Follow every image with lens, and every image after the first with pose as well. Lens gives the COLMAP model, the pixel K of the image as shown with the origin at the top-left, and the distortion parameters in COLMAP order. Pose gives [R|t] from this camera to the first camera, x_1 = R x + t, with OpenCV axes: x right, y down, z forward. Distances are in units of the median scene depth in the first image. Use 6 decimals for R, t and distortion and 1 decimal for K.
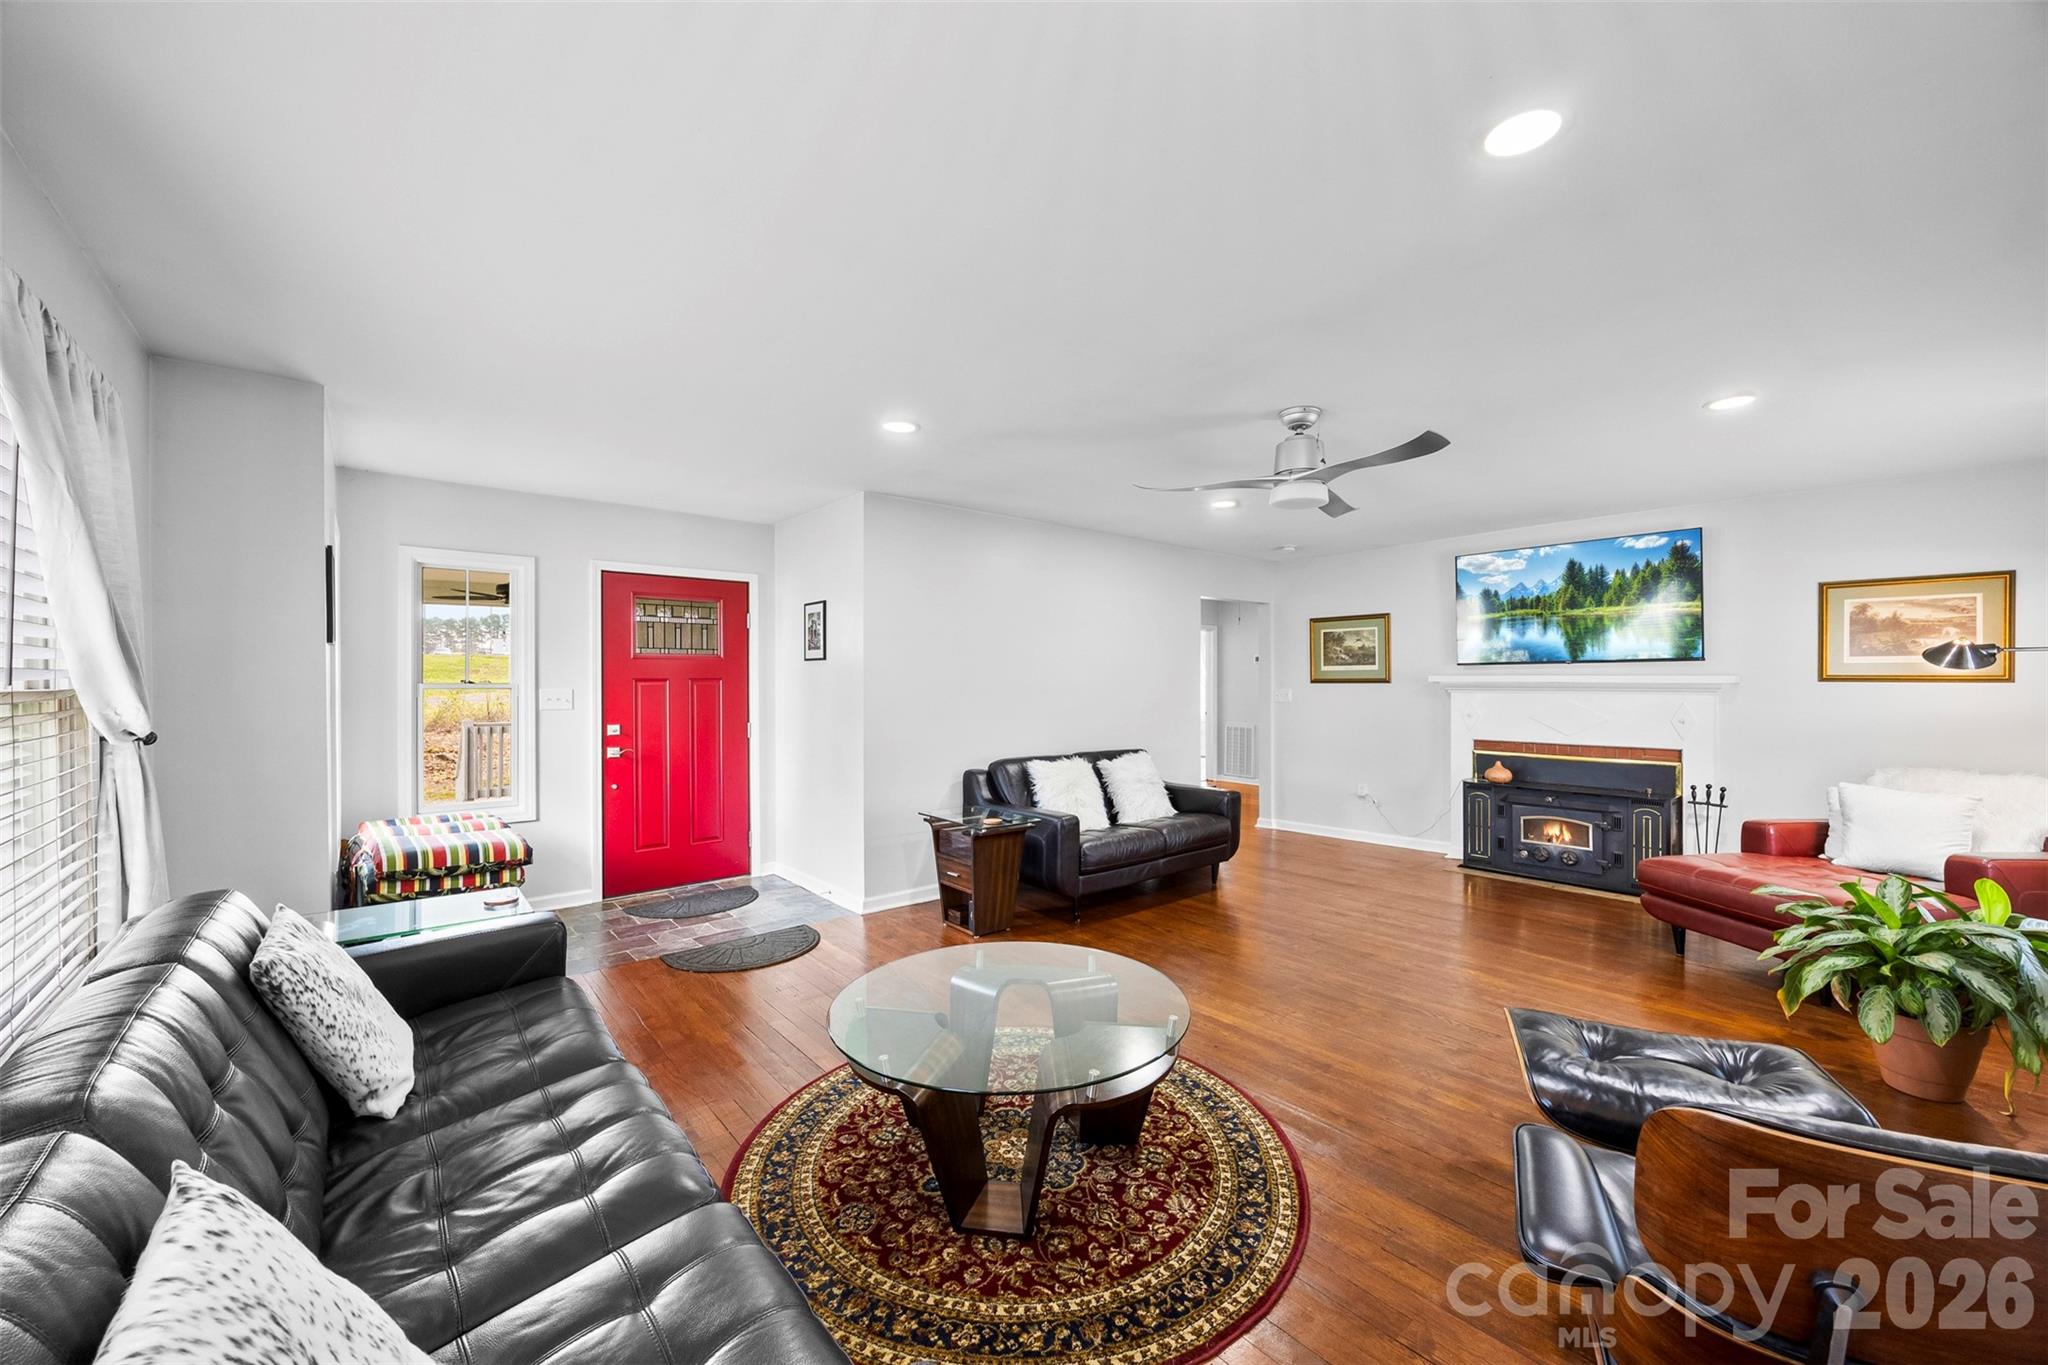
lens RADIAL K [[795.6, 0, 1033.7], [0, 795.6, 683.3], [0, 0, 1]] dist [0.001668, 0.000663]
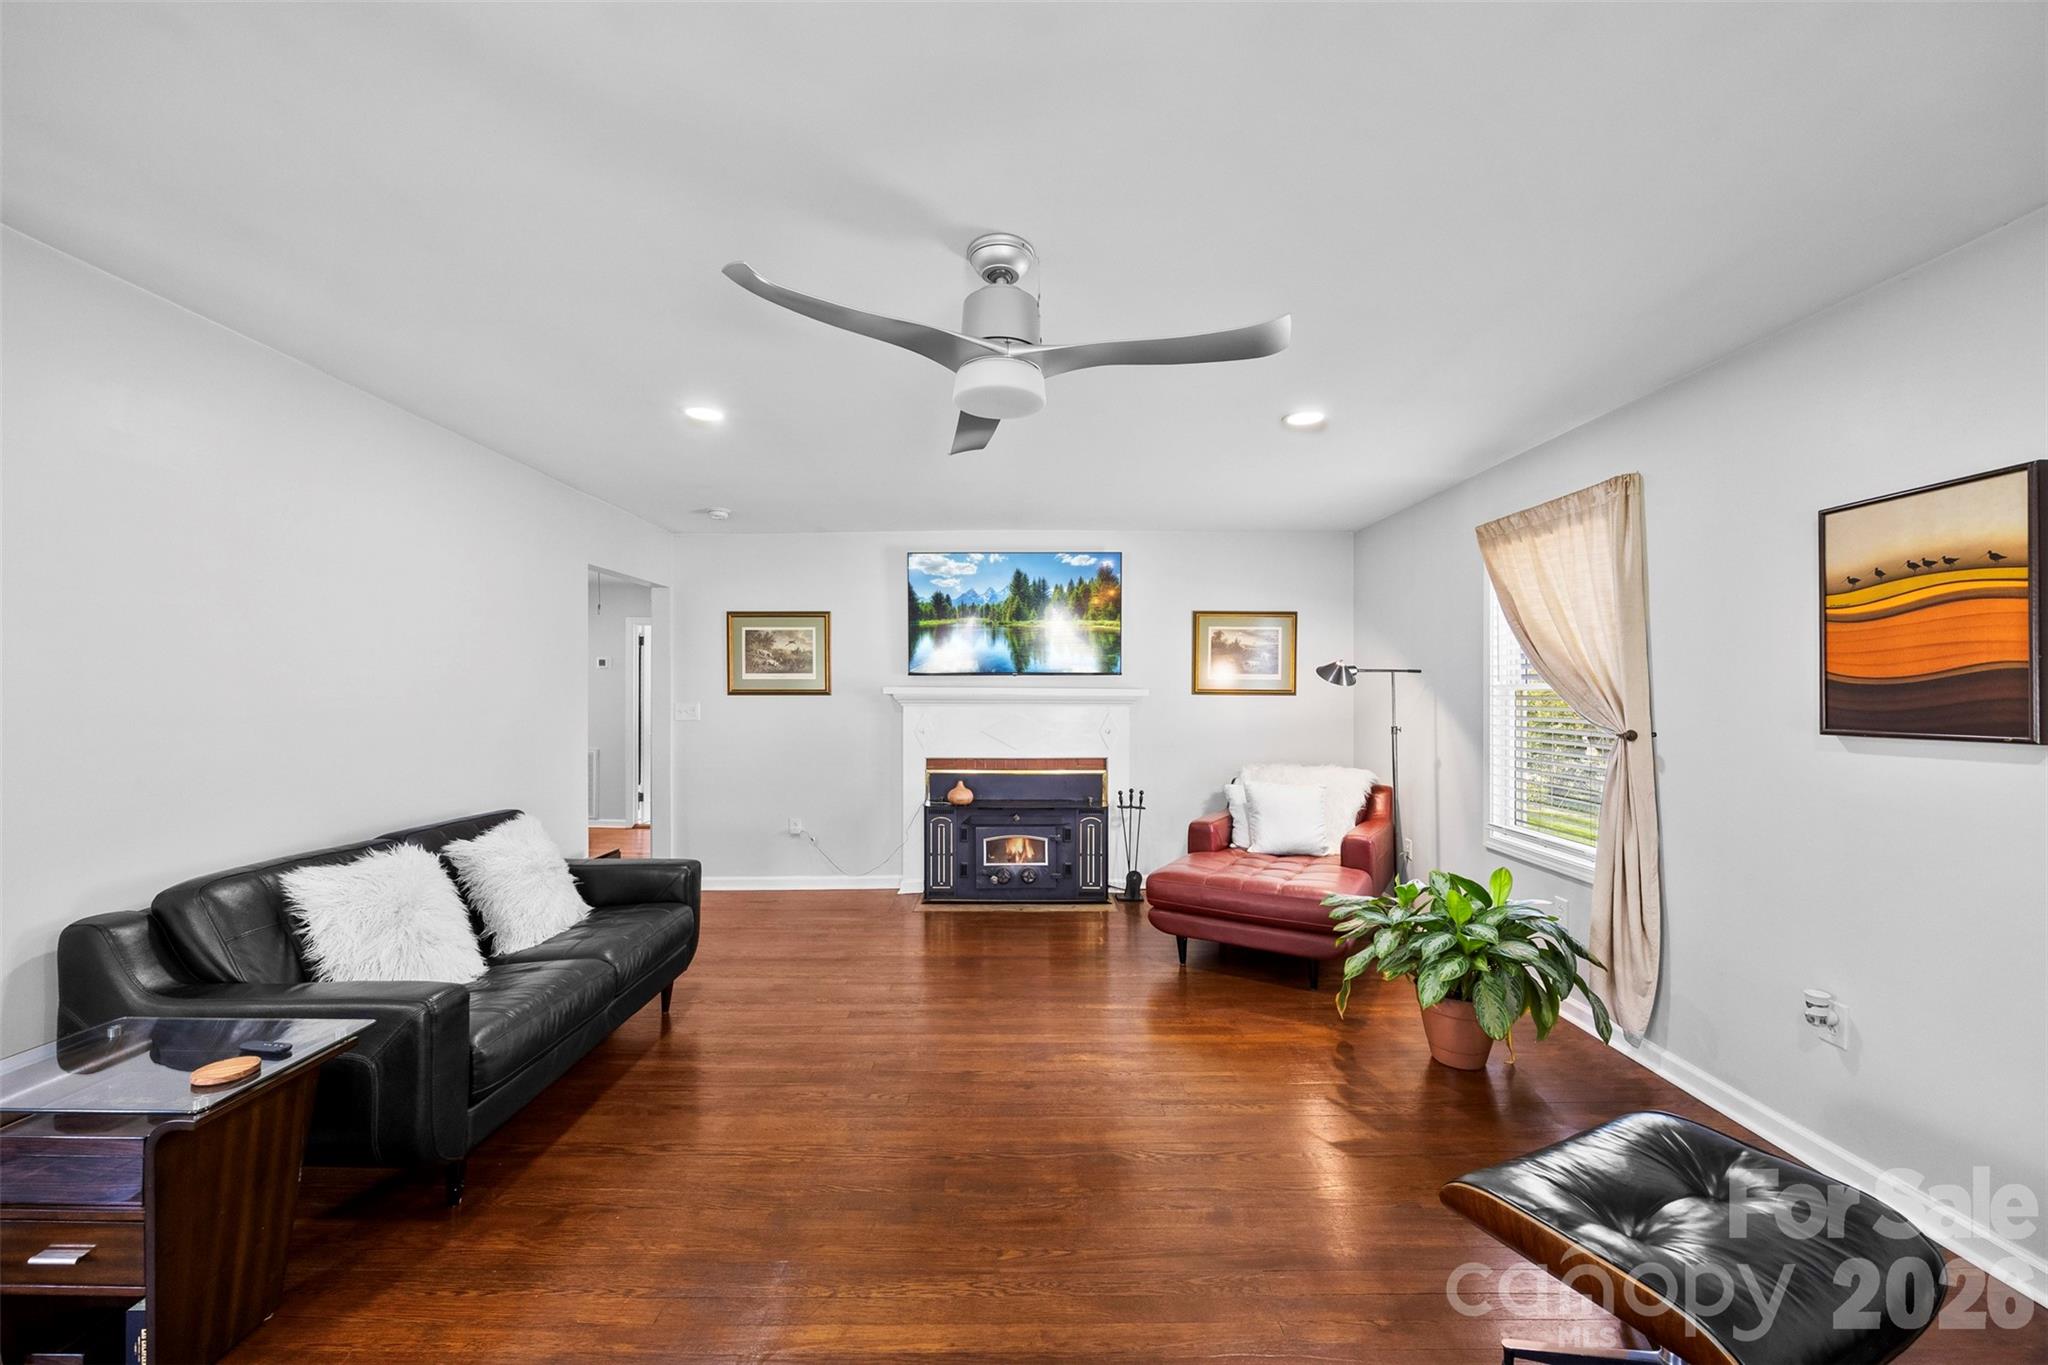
lens RADIAL K [[795.6, 0, 1010.2], [0, 795.6, 693.9], [0, 0, 1]] dist [0.001668, 0.000663]
pose [[0.656334, -0.000210, 0.754470, -0.073789], [-0.001104, 0.999999, 0.001238, -0.003705], [-0.754469, -0.001645, 0.656333, 0.378361]]
